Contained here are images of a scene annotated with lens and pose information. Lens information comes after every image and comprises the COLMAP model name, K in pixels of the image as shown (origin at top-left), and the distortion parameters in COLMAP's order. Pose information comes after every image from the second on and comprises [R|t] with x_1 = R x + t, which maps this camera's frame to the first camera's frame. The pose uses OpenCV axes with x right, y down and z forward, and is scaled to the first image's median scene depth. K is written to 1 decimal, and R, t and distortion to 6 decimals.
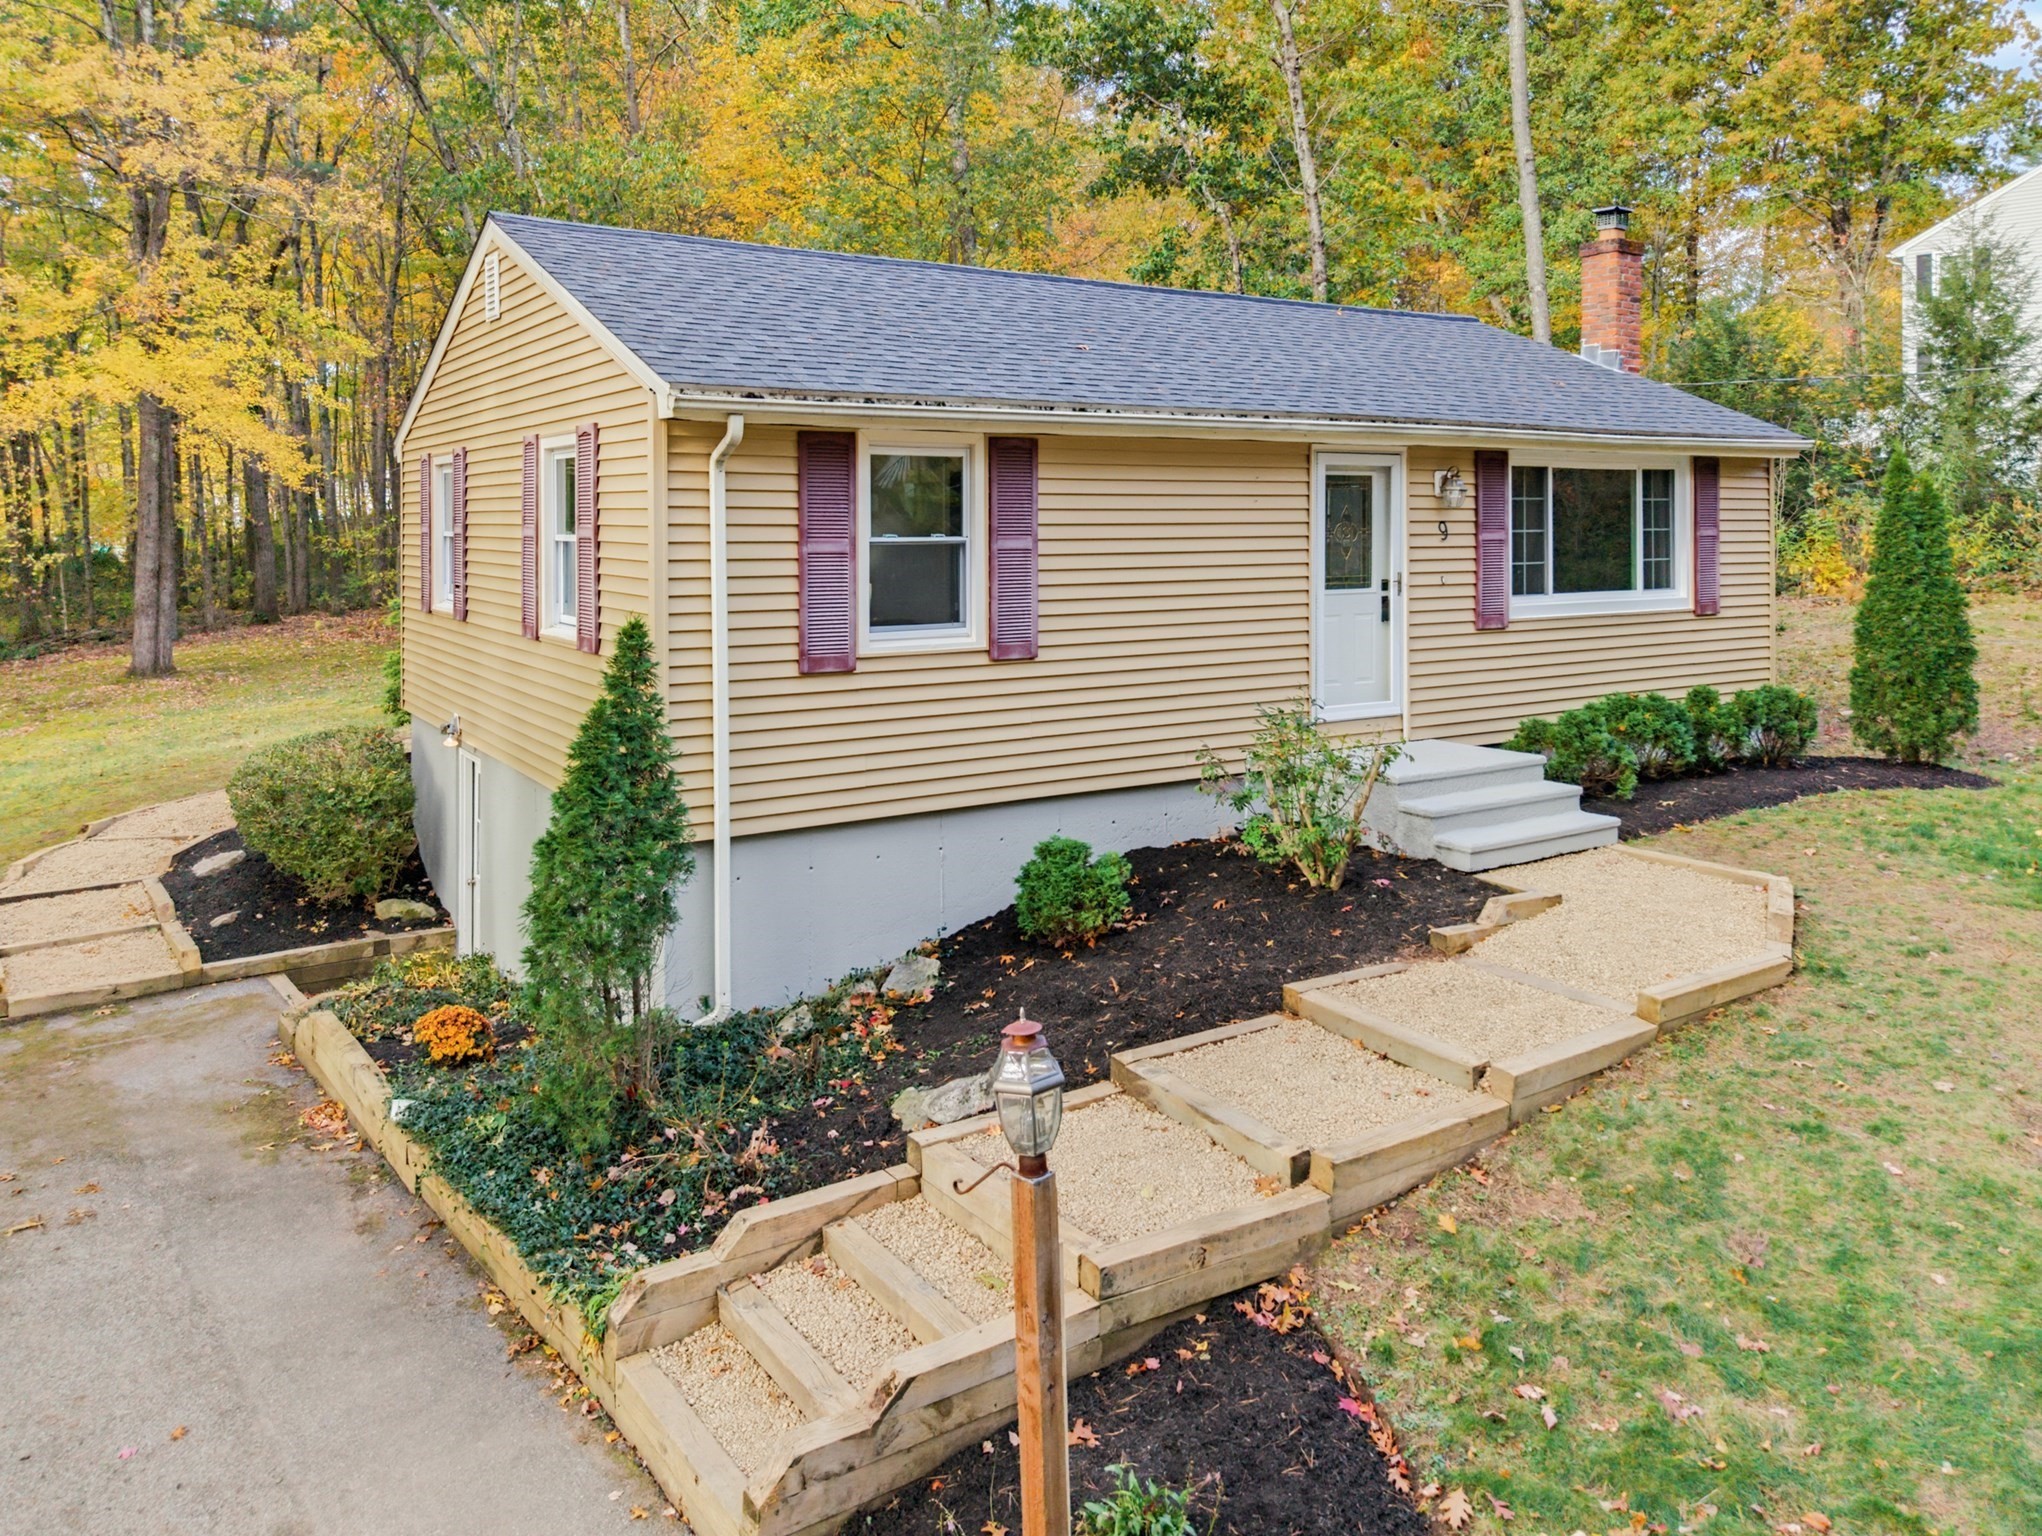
lens RADIAL K [[1392.7, 0, 944.9], [0, 1392.7, 577.3], [0, 0, 1]] dist [0.035344, -0.007232]
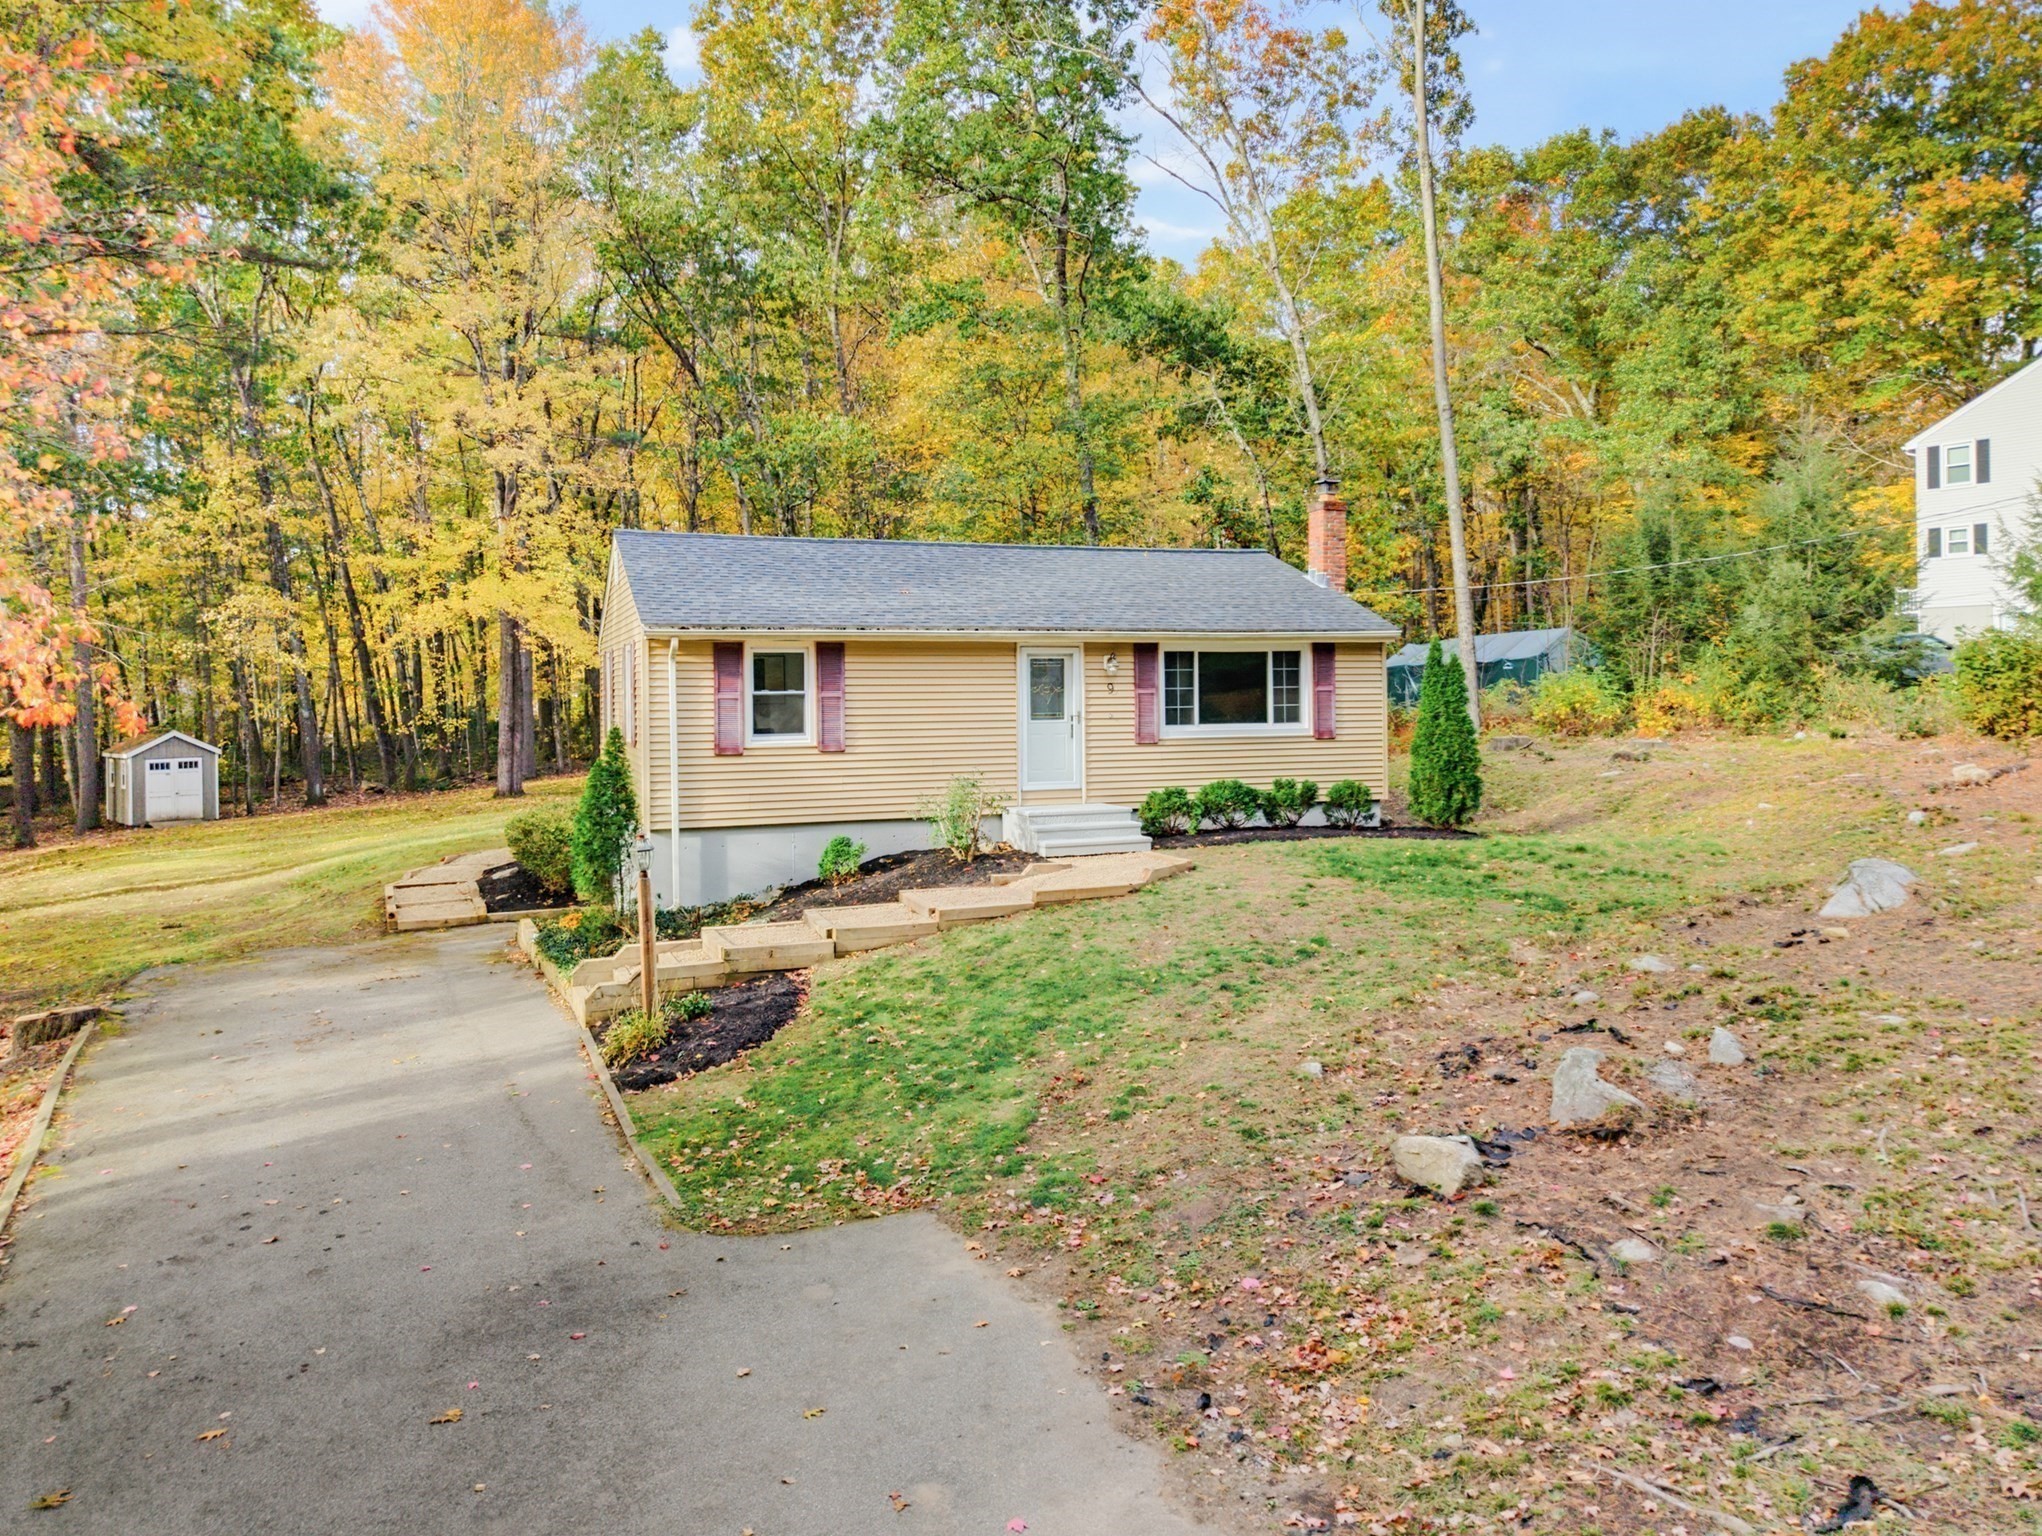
lens RADIAL K [[1392.7, 0, 1029.9], [0, 1392.7, 762.4], [0, 0, 1]] dist [0.035344, -0.007232]
pose [[0.980505, 0.002156, -0.196484, 0.603188], [-0.000456, 0.999962, 0.008697, 0.046222], [0.196495, -0.008438, 0.980468, -0.771920]]
